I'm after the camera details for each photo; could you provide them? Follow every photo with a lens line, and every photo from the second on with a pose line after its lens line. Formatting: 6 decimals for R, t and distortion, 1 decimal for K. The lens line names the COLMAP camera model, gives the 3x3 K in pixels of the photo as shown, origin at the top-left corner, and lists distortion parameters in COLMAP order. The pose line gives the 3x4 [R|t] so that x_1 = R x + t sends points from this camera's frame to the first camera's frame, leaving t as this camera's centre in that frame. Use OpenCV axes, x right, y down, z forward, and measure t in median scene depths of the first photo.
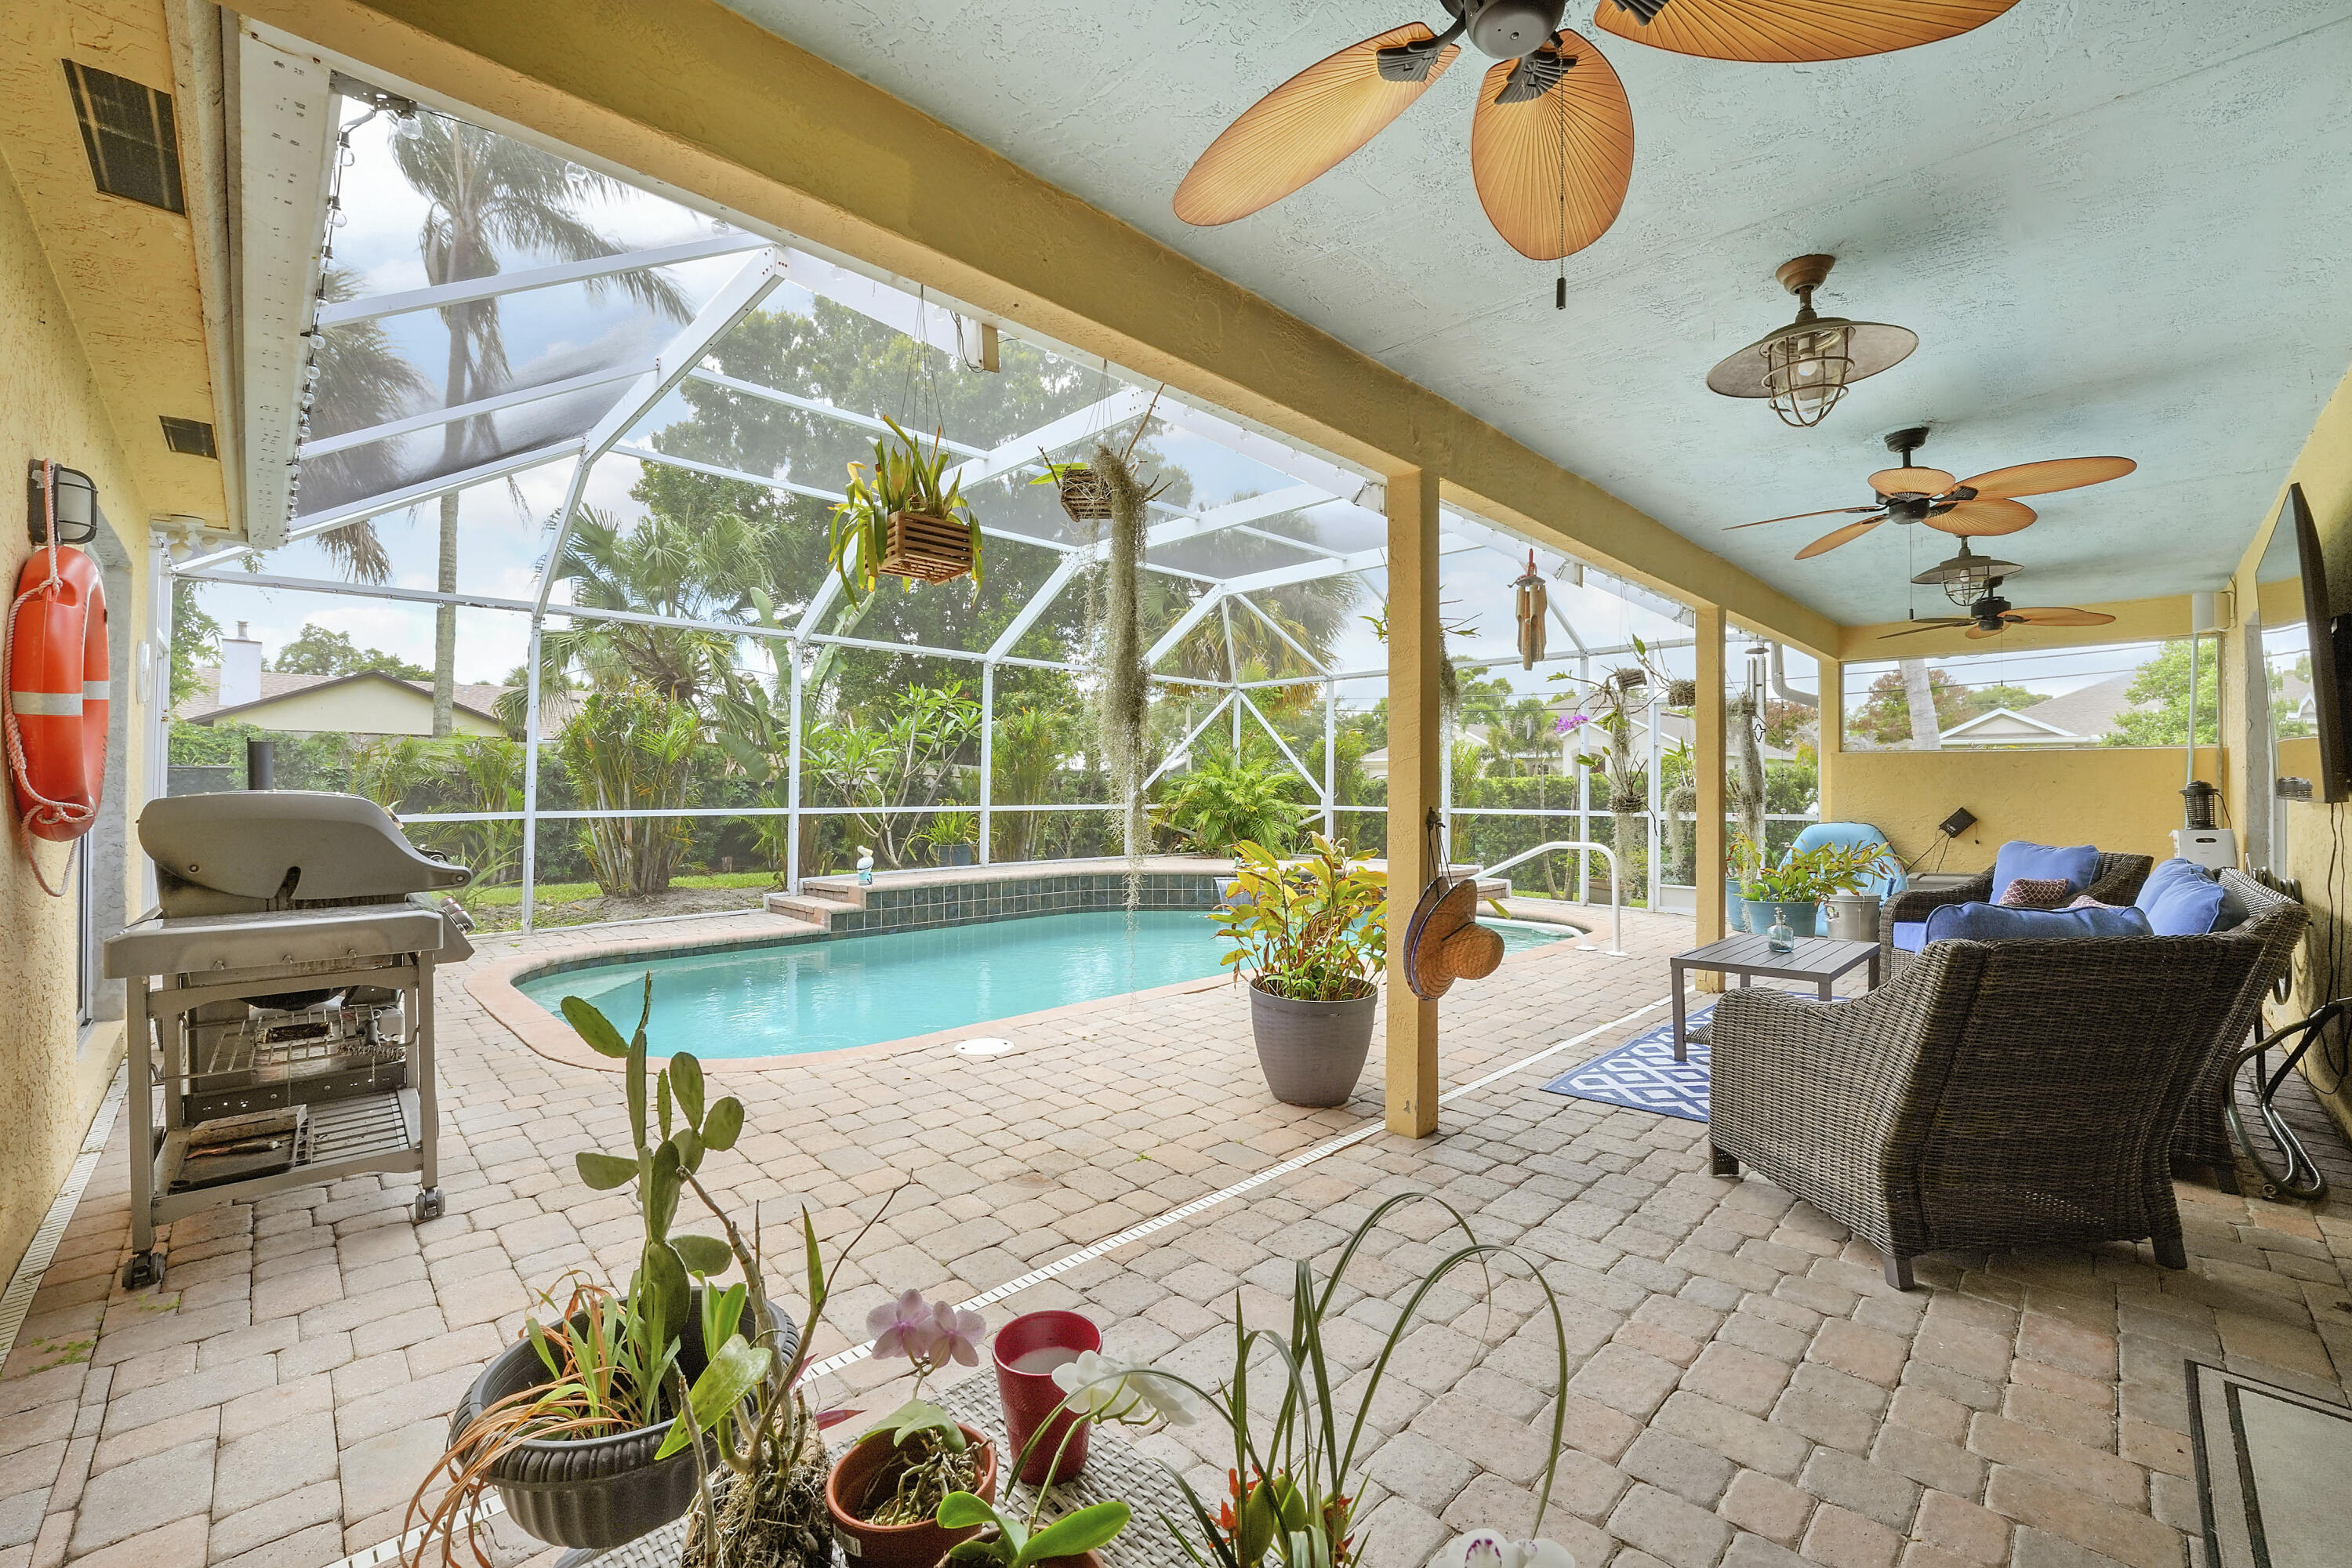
lens RADIAL K [[955.4, 0, 1172.0], [0, 955.4, 773.2], [0, 0, 1]] dist [-0.020243, 0.000009]
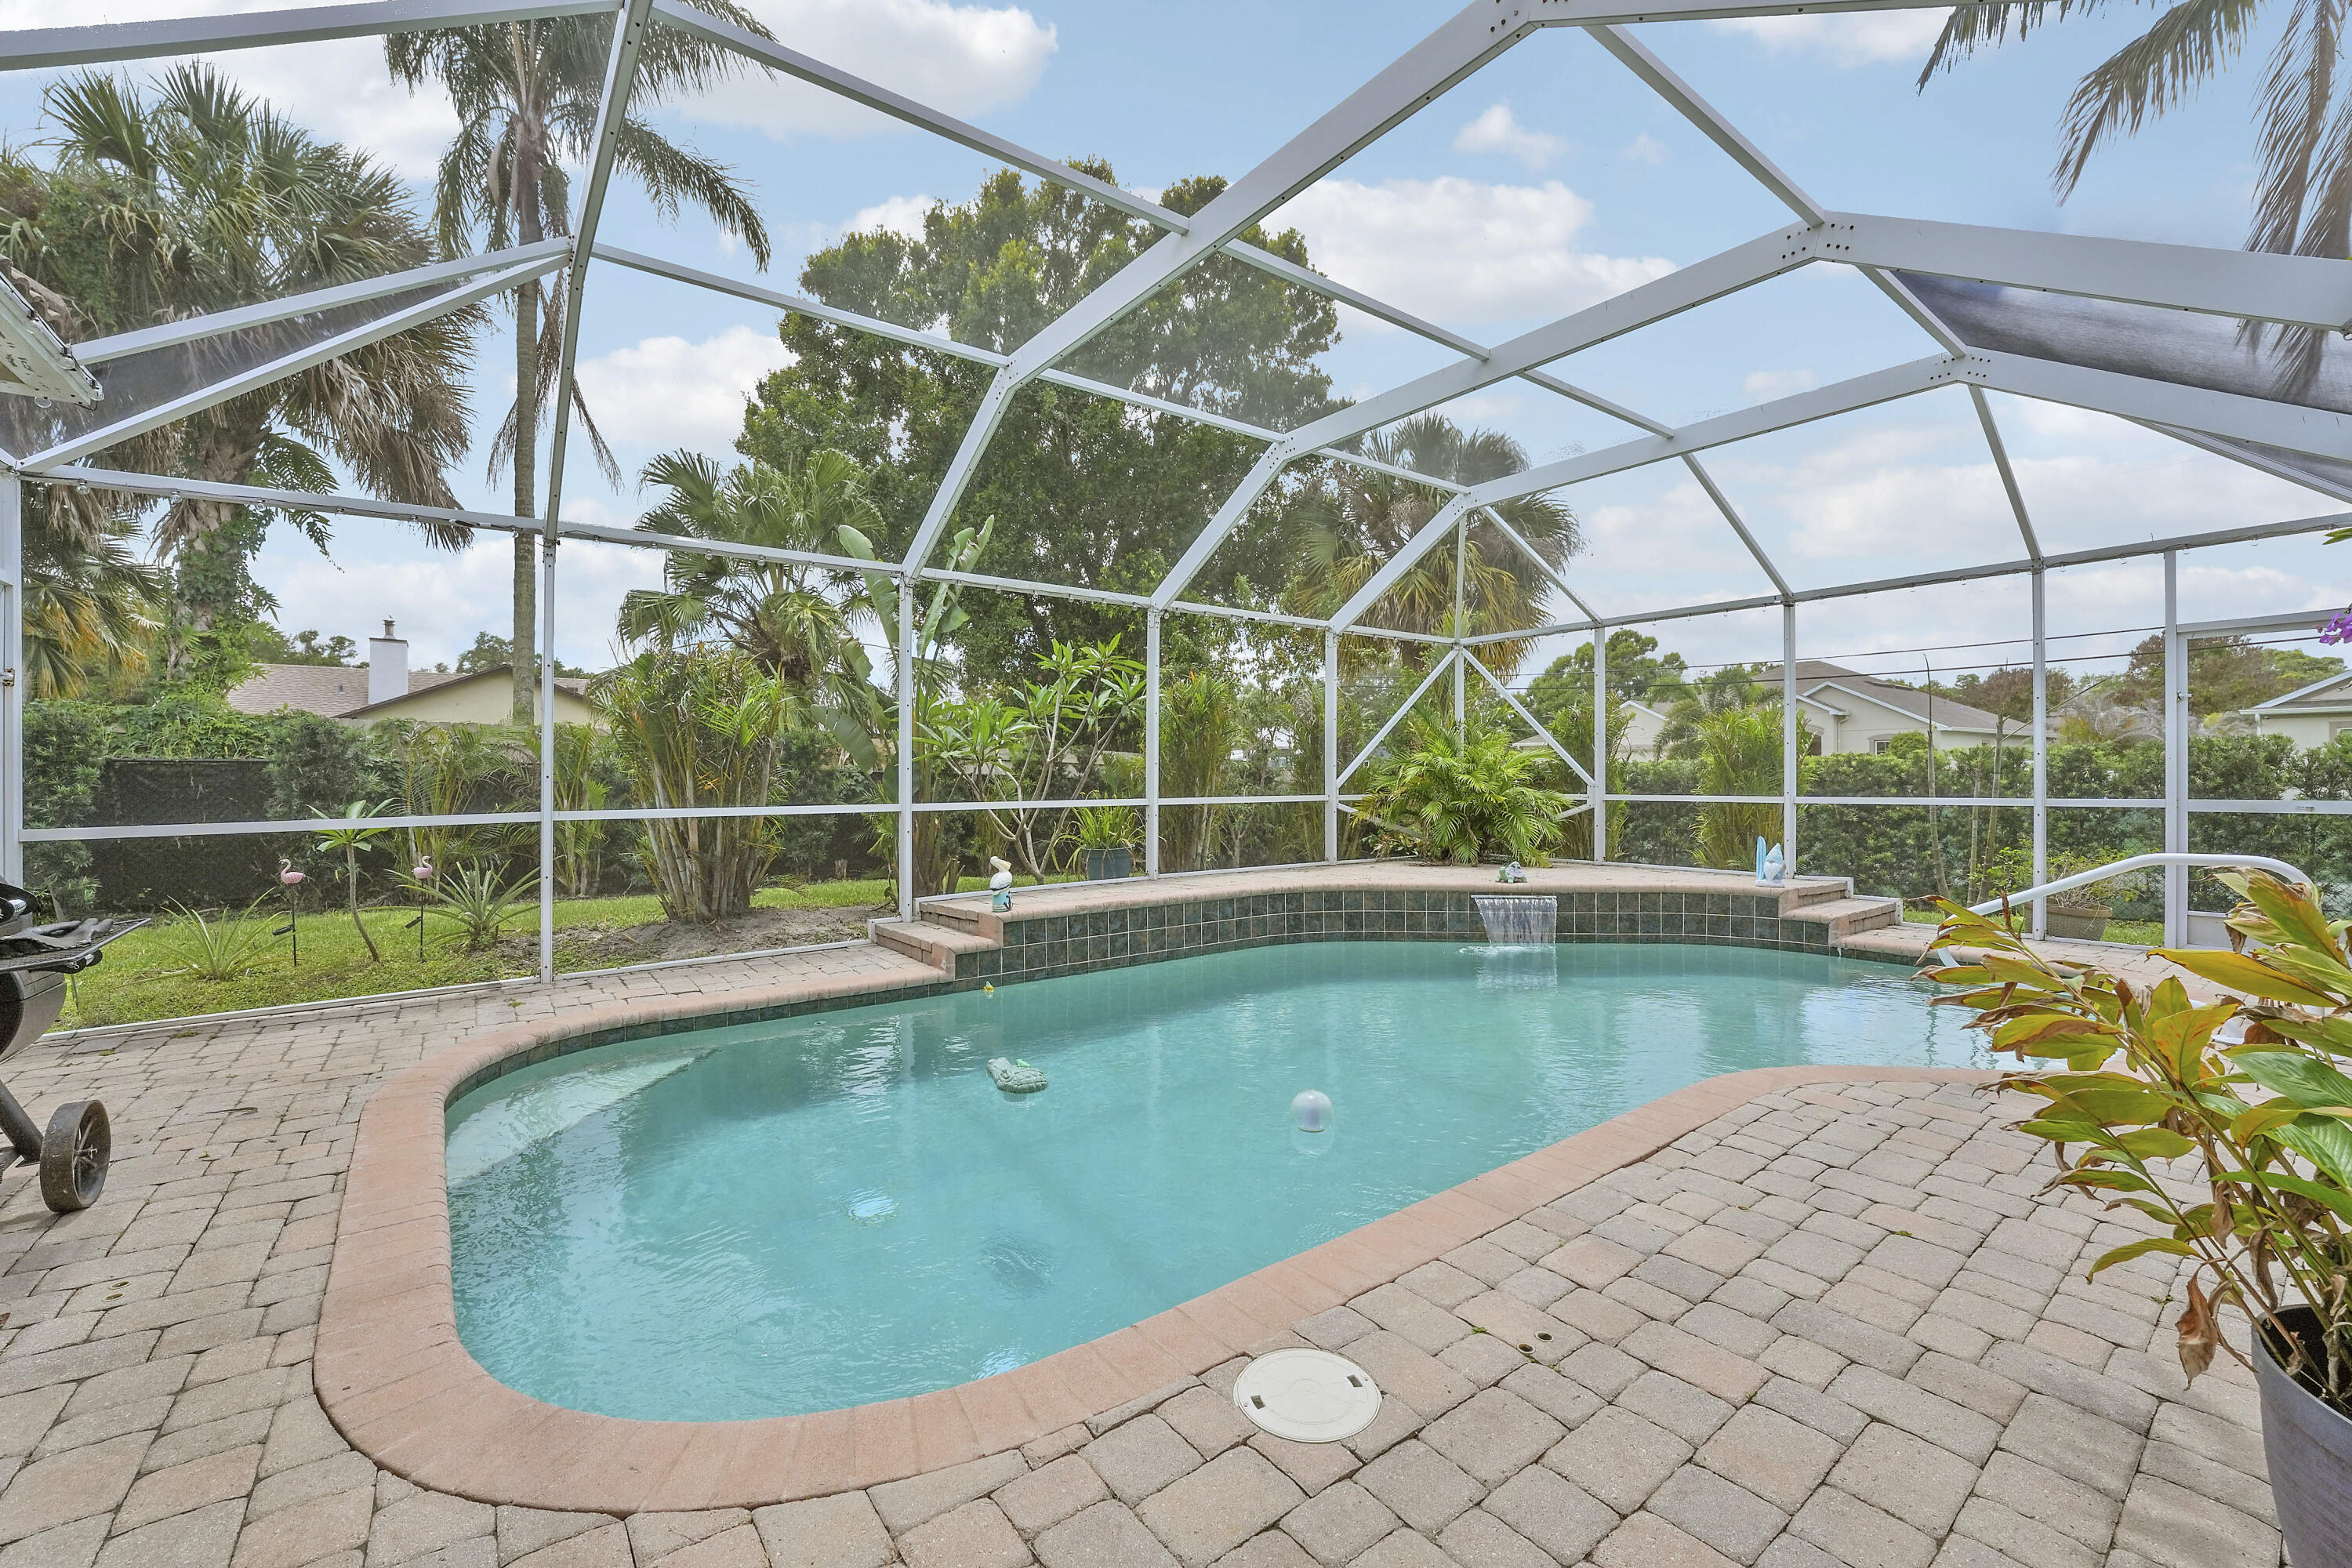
lens RADIAL K [[955.4, 0, 1181.0], [0, 955.4, 783.8], [0, 0, 1]] dist [-0.020243, 0.000009]
pose [[0.992952, -0.009215, -0.118156, -0.082976], [0.011607, 0.999741, 0.019567, 0.007798], [0.117946, -0.020800, 0.992802, 0.248150]]
